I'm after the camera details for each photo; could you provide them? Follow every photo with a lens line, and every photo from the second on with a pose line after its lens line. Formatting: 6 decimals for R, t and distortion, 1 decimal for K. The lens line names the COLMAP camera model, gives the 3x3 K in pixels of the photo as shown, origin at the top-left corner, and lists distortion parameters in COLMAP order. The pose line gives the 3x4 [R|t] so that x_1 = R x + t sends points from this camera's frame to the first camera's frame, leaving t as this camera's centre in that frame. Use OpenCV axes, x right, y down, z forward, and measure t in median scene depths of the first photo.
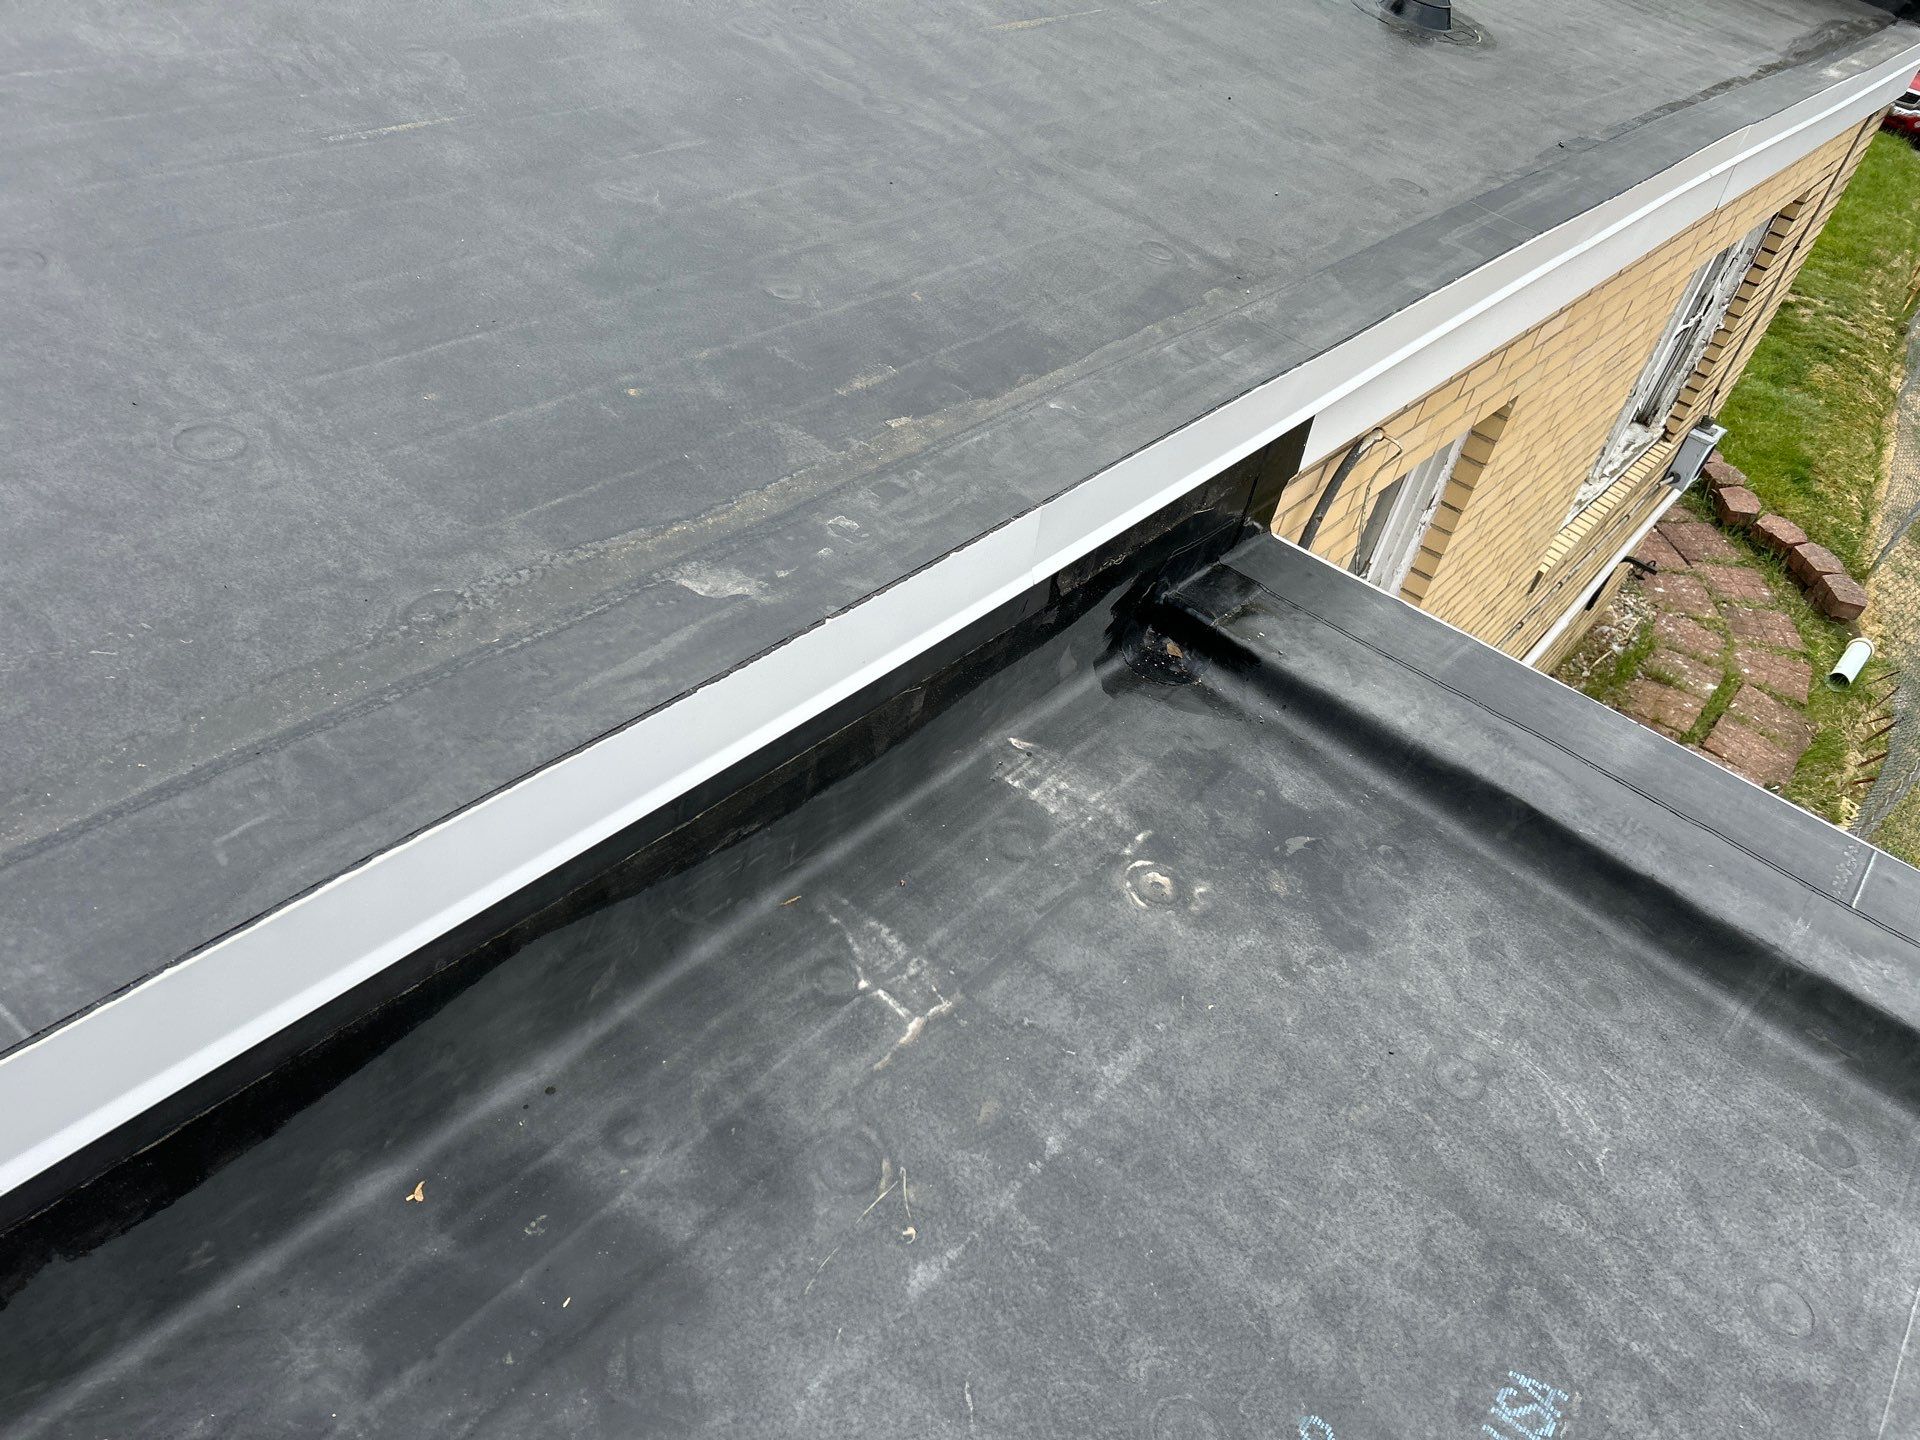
lens RADIAL K [[1438.9, 0, 962.6], [0, 1438.9, 719.4], [0, 0, 1]] dist [0.056563, -0.068684]
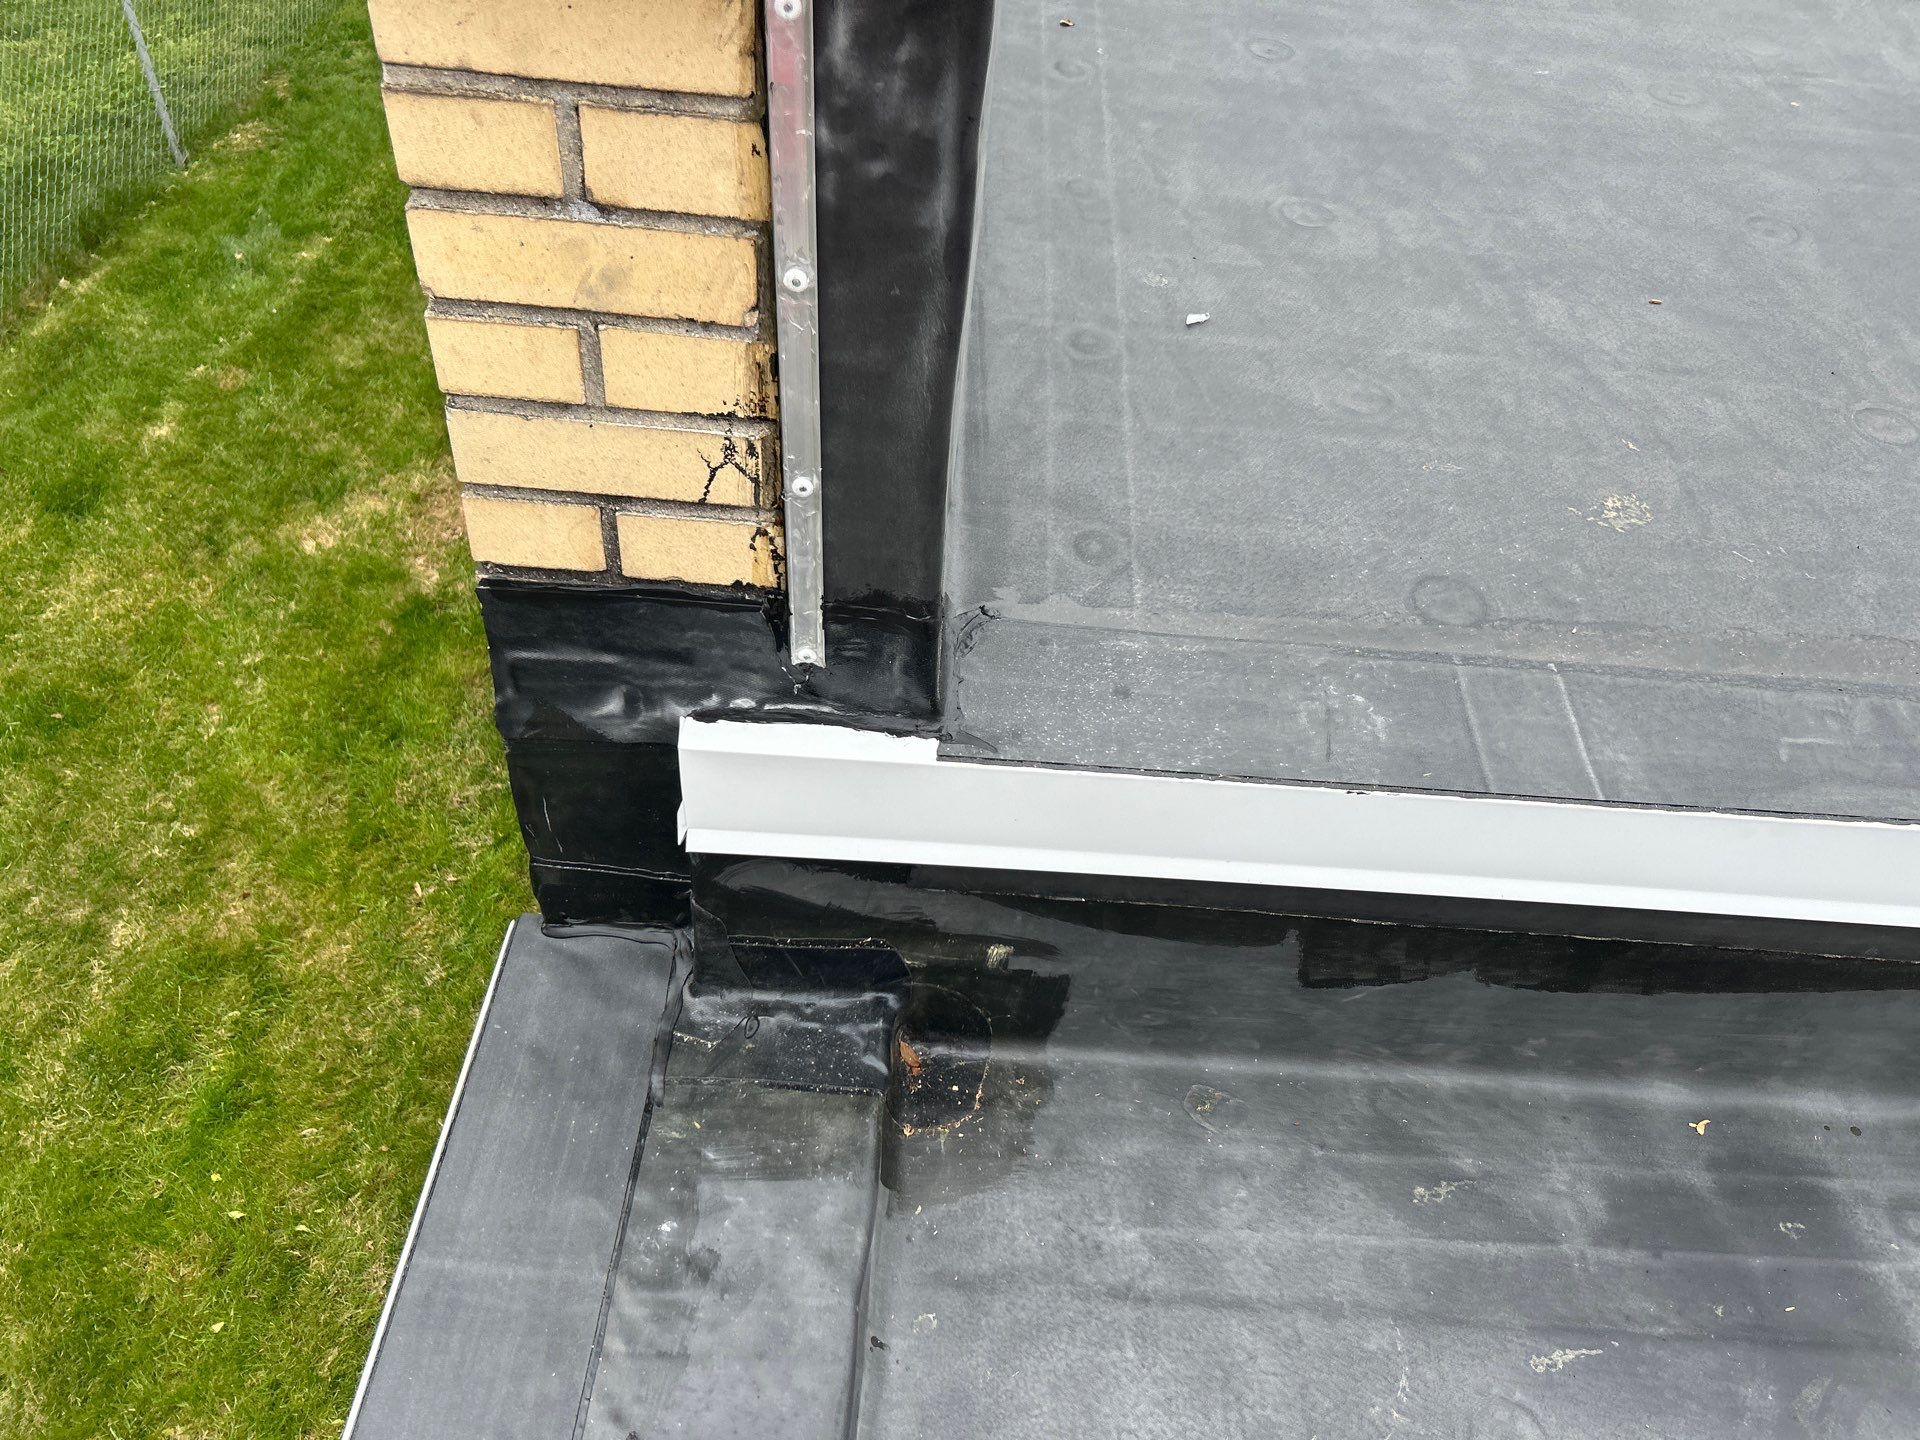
lens RADIAL K [[1438.9, 0, 958.4], [0, 1438.9, 722.3], [0, 0, 1]] dist [0.056563, -0.068684]
pose [[0.598743, 0.451588, -0.661495, -0.139875], [-0.471505, 0.866354, 0.164663, 0.162047], [0.647448, 0.213307, 0.731649, -0.195586]]
